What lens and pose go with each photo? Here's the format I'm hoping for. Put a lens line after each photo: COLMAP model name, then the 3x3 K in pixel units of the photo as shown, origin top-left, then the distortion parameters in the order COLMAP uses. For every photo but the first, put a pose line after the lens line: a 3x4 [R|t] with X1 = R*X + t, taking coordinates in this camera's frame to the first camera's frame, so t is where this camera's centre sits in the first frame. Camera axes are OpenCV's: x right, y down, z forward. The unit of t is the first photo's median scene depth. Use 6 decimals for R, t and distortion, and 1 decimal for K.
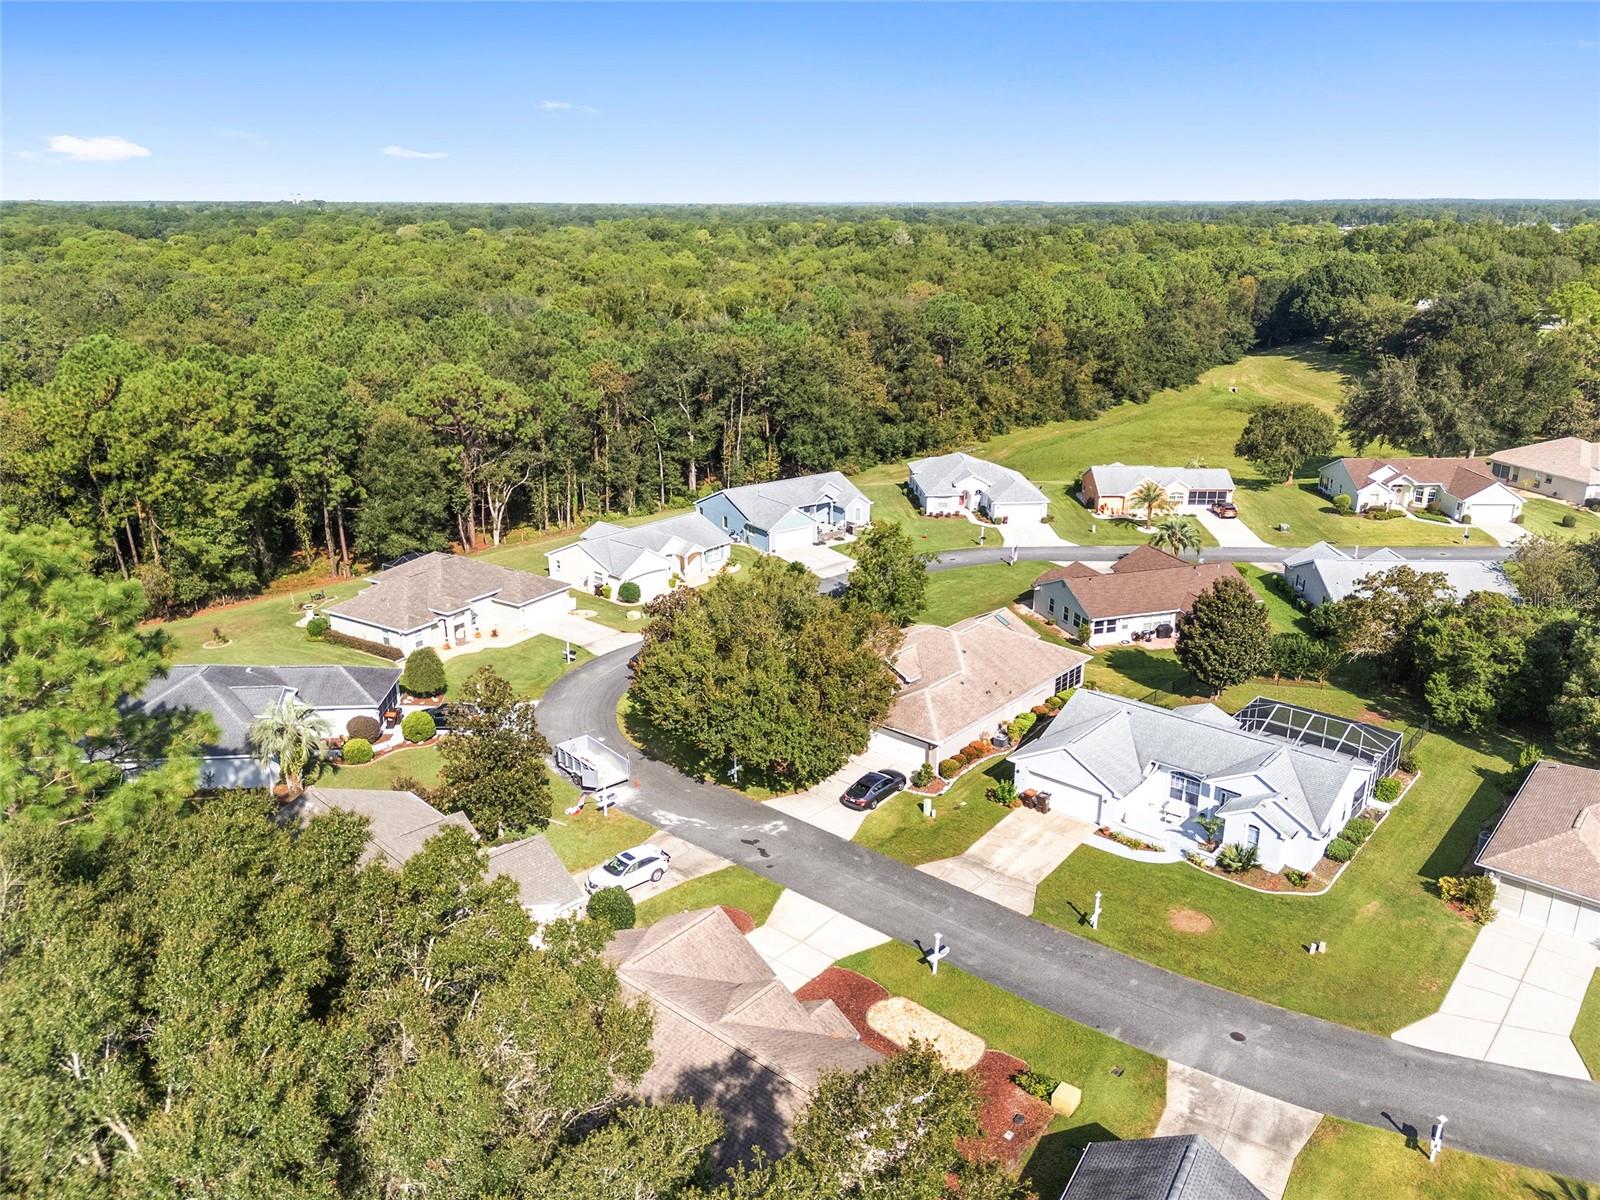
lens RADIAL K [[1173.3, 0, 800.3], [0, 1173.3, 597.4], [0, 0, 1]] dist [0.078290, -0.084650]
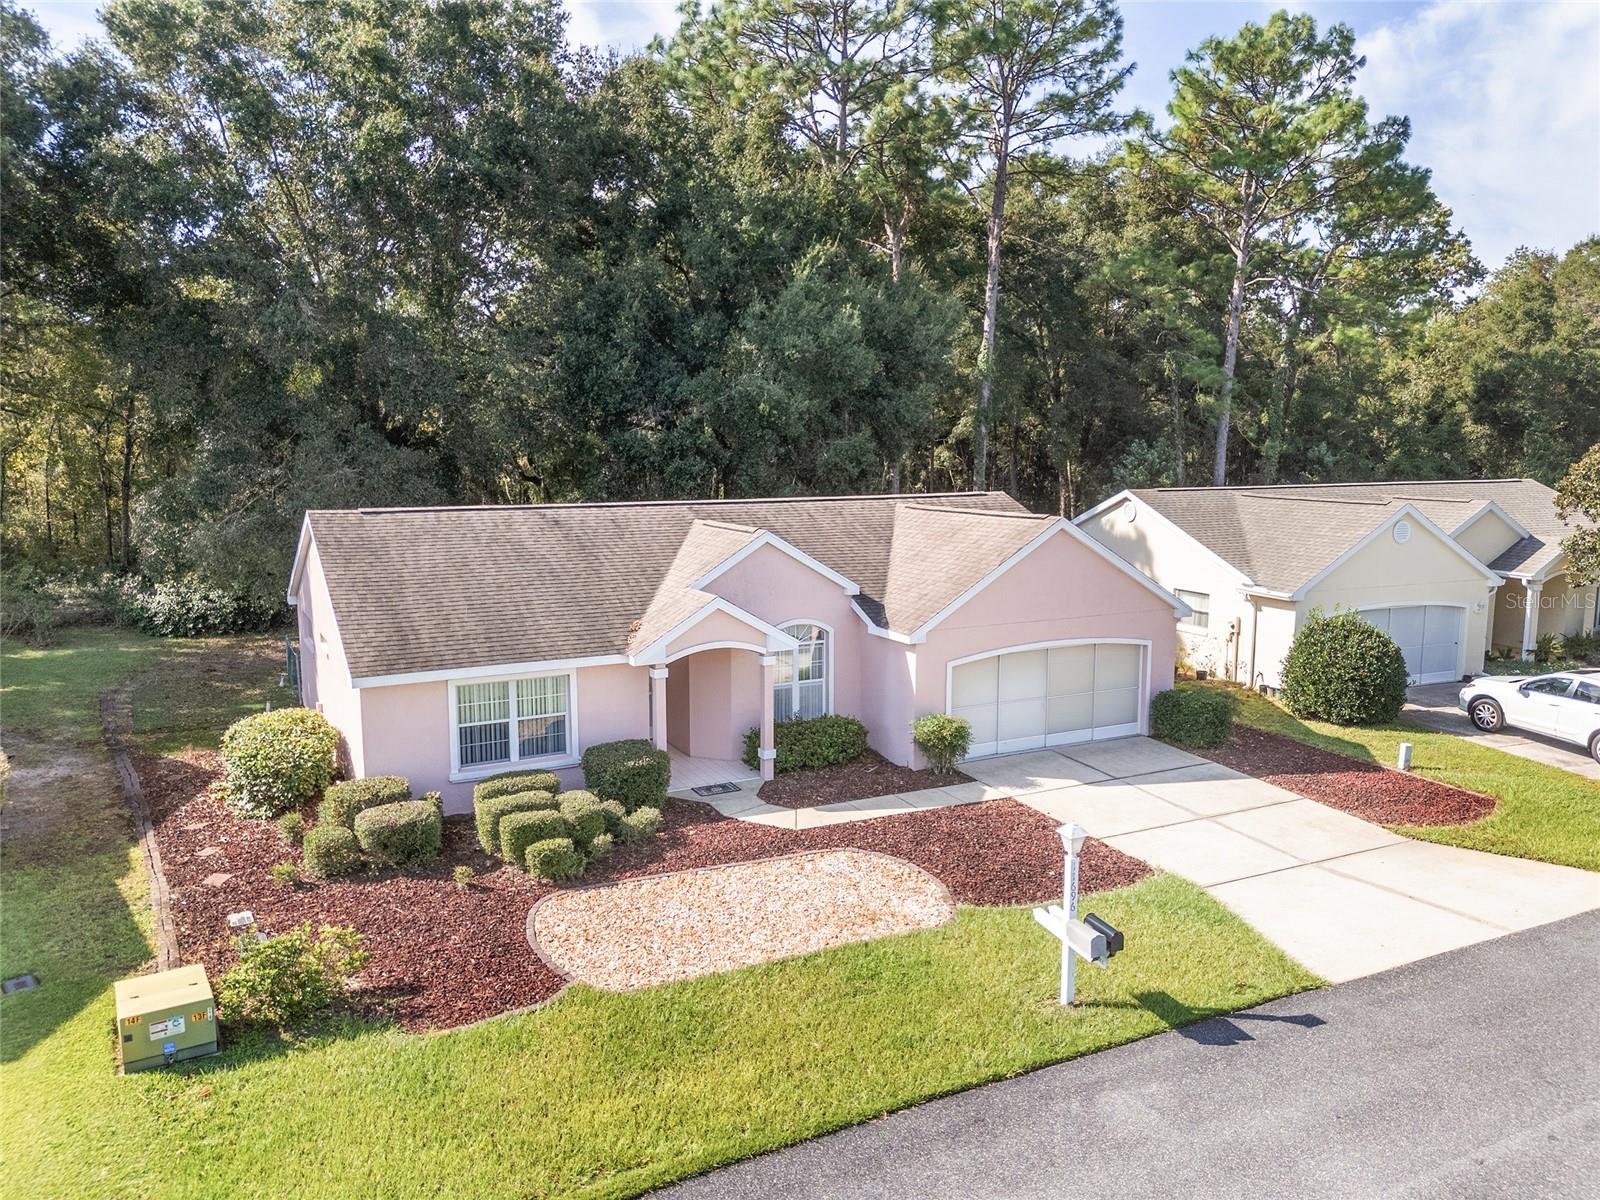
lens RADIAL K [[1173.3, 0, 794.4], [0, 1173.3, 609.4], [0, 0, 1]] dist [0.078290, -0.084650]
pose [[-0.369284, 0.136162, -0.919287, 0.187649], [-0.299828, 0.918852, 0.256541, 0.111630], [0.879620, 0.370365, -0.298493, 0.550735]]
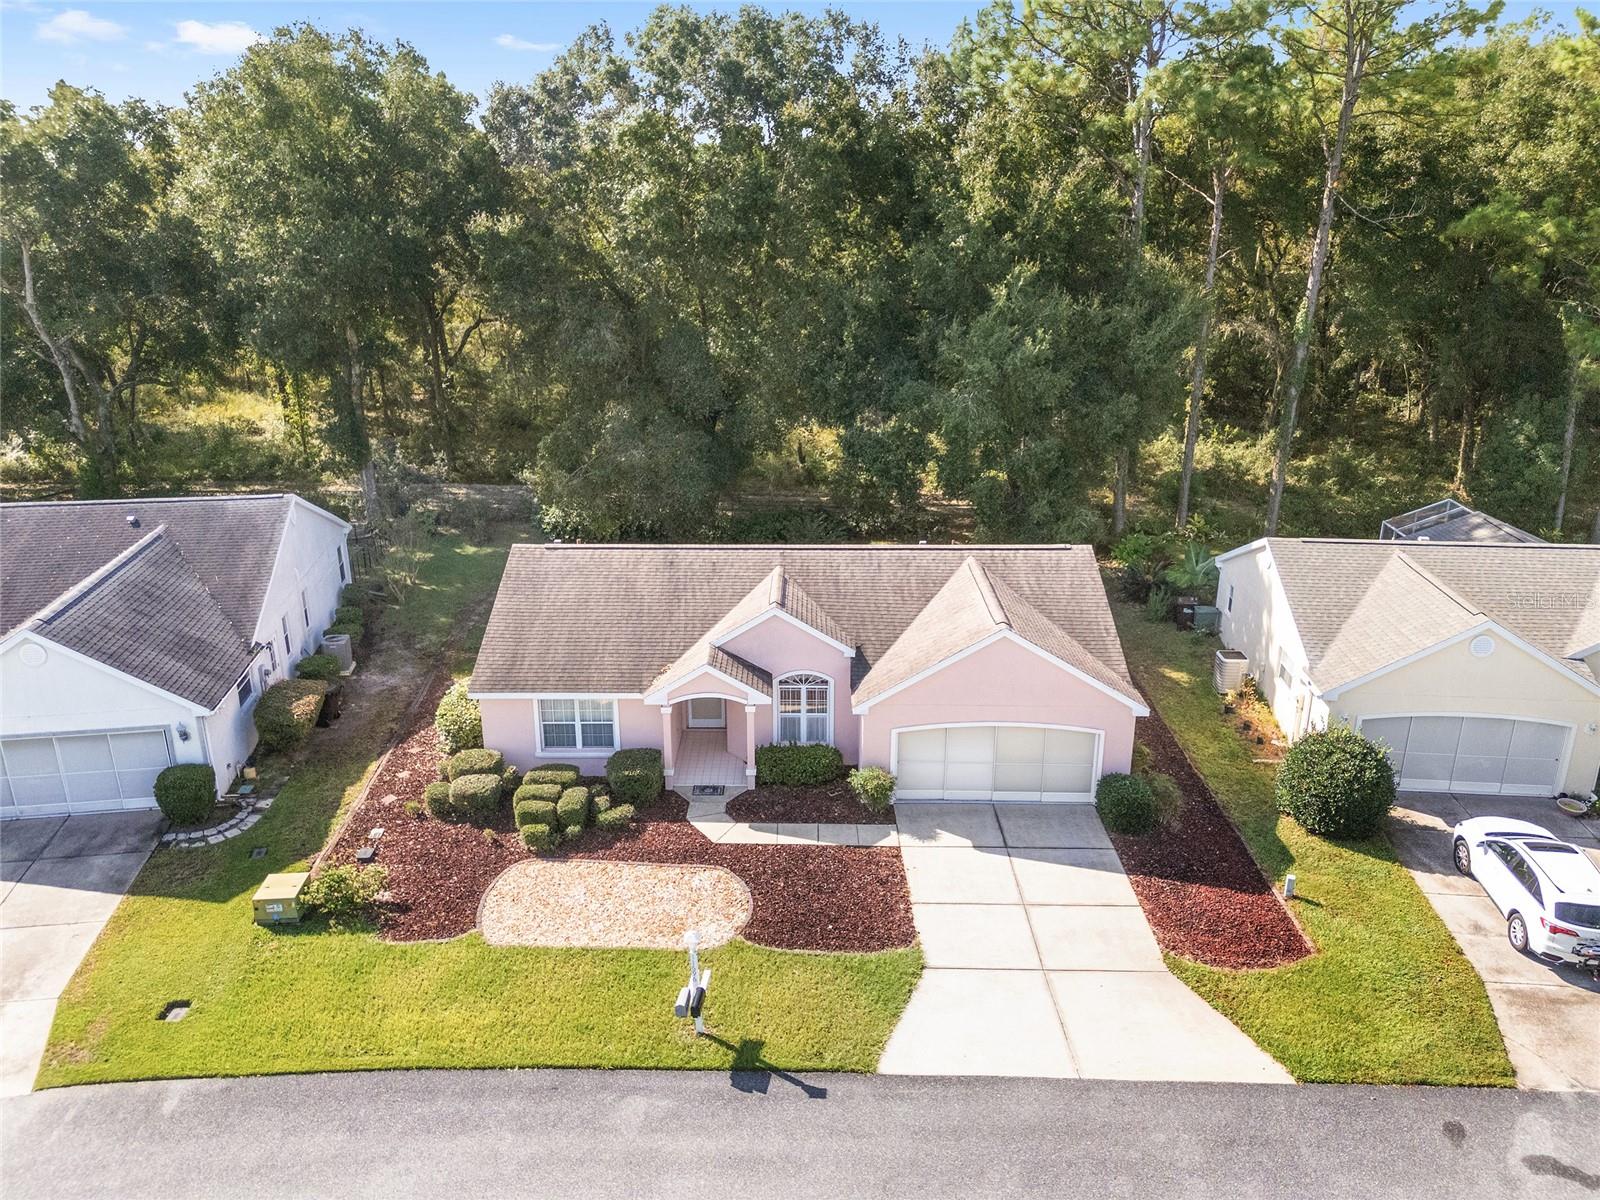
lens RADIAL K [[1173.3, 0, 794.1], [0, 1173.3, 596.6], [0, 0, 1]] dist [0.078290, -0.084650]
pose [[-0.764530, 0.207589, -0.610247, 0.160581], [-0.208562, 0.816132, 0.538916, -0.001133], [0.609915, 0.539292, -0.580662, 0.643460]]
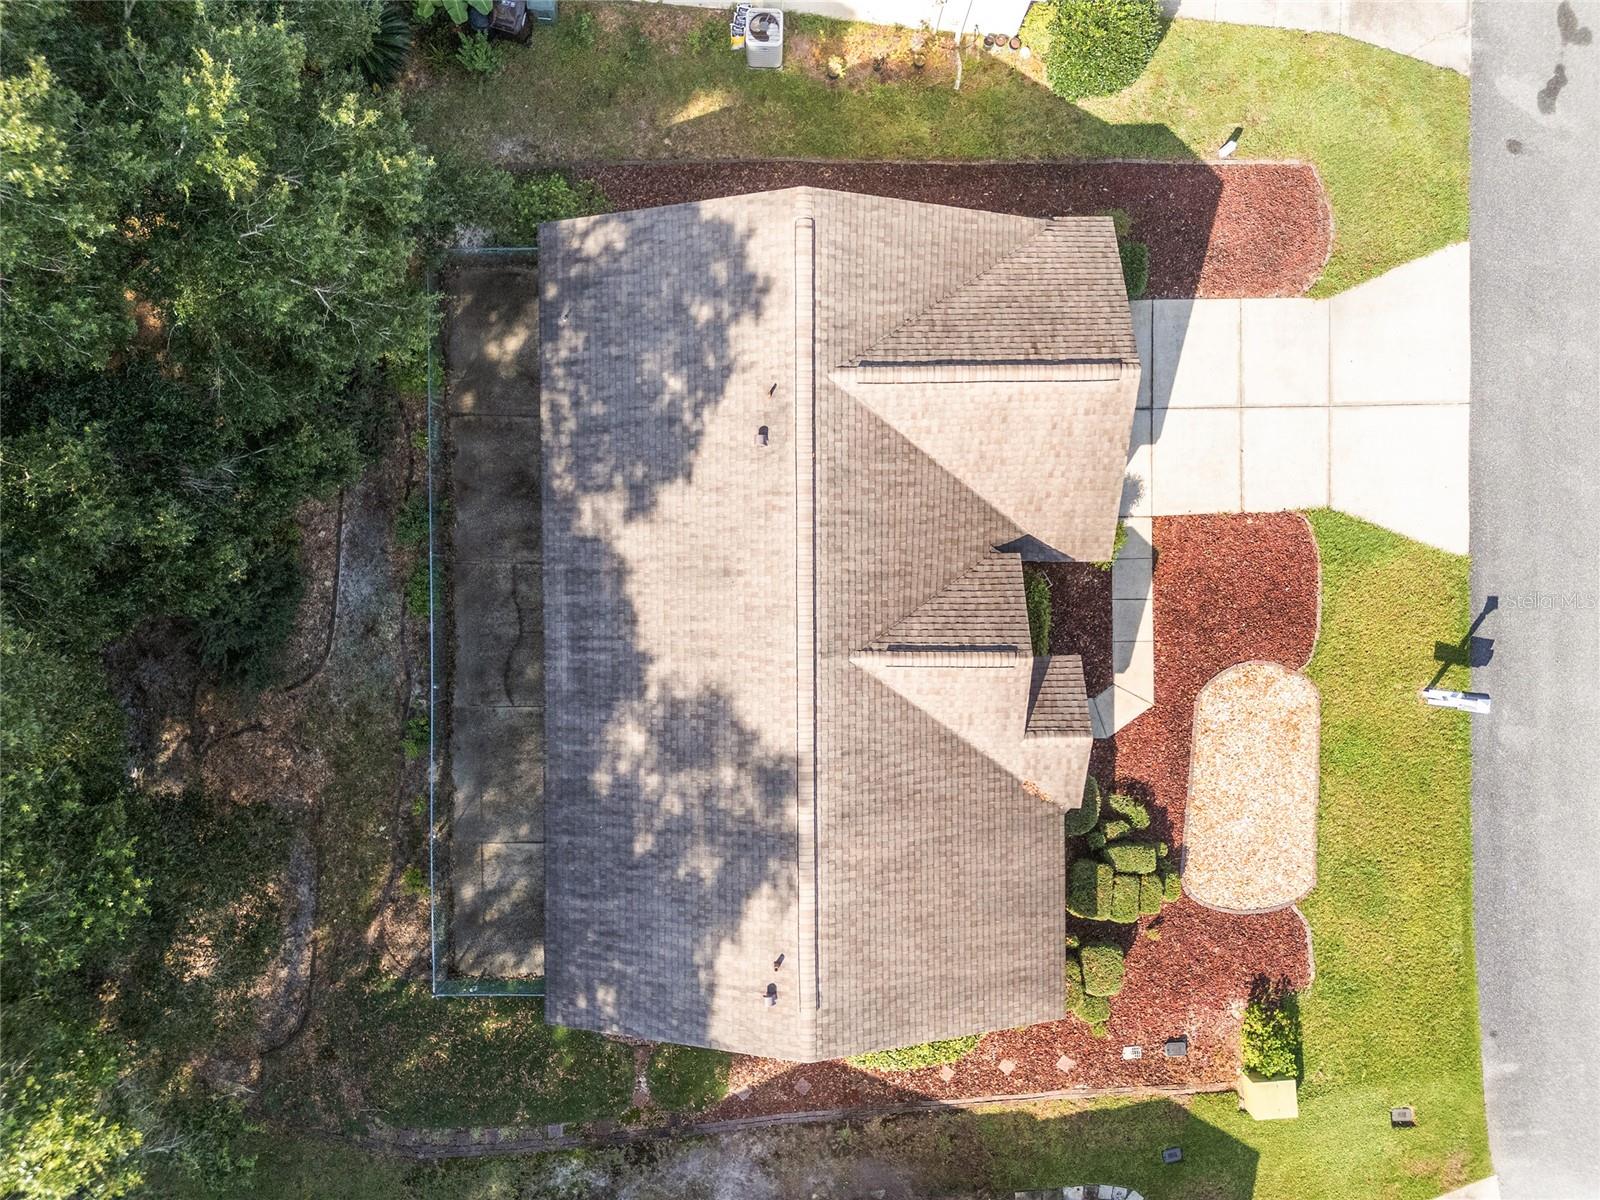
lens RADIAL K [[1173.3, 0, 798.4], [0, 1173.3, 612.5], [0, 0, 1]] dist [0.078290, -0.084650]
pose [[0.655773, 0.754544, 0.024994, -0.048495], [-0.259020, 0.193770, 0.946236, -0.041082], [0.709133, -0.626990, 0.322511, 0.382278]]
